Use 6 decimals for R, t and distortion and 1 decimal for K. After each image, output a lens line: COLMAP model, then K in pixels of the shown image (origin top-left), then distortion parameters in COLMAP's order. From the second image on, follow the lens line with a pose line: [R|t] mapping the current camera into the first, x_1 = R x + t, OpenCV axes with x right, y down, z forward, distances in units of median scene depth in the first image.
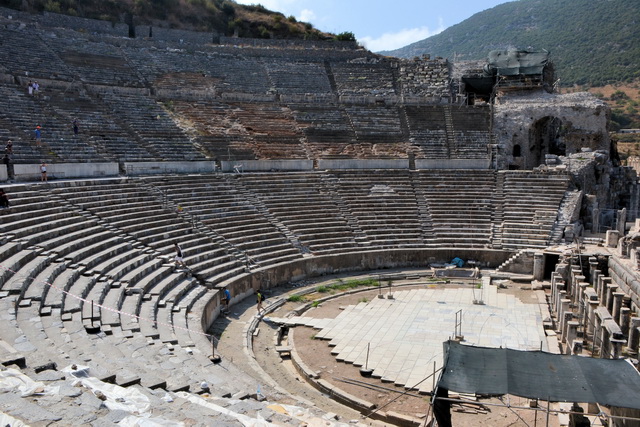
lens RADIAL K [[498.7, 0, 320.0], [0, 498.7, 213.5], [0, 0, 1]] dist [-0.000822, -0.000185]
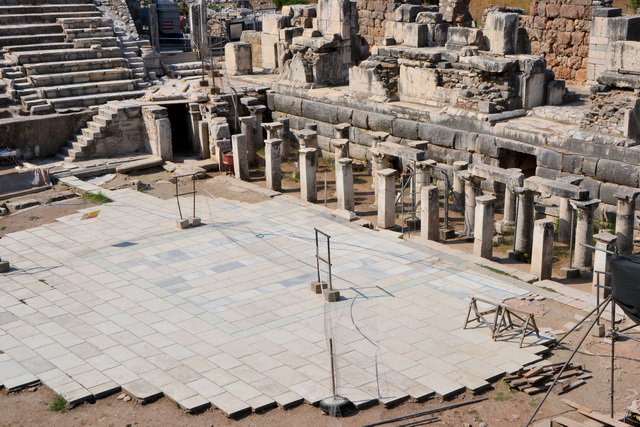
lens RADIAL K [[1145.8, 0, 320.0], [0, 1145.8, 213.5], [0, 0, 1]] dist [0.023132, 0.000000]
pose [[0.516641, -0.218736, 0.827790, -0.404004], [0.092321, 0.975411, 0.200124, -0.024019], [-0.851210, -0.026970, 0.524131, 0.292598]]
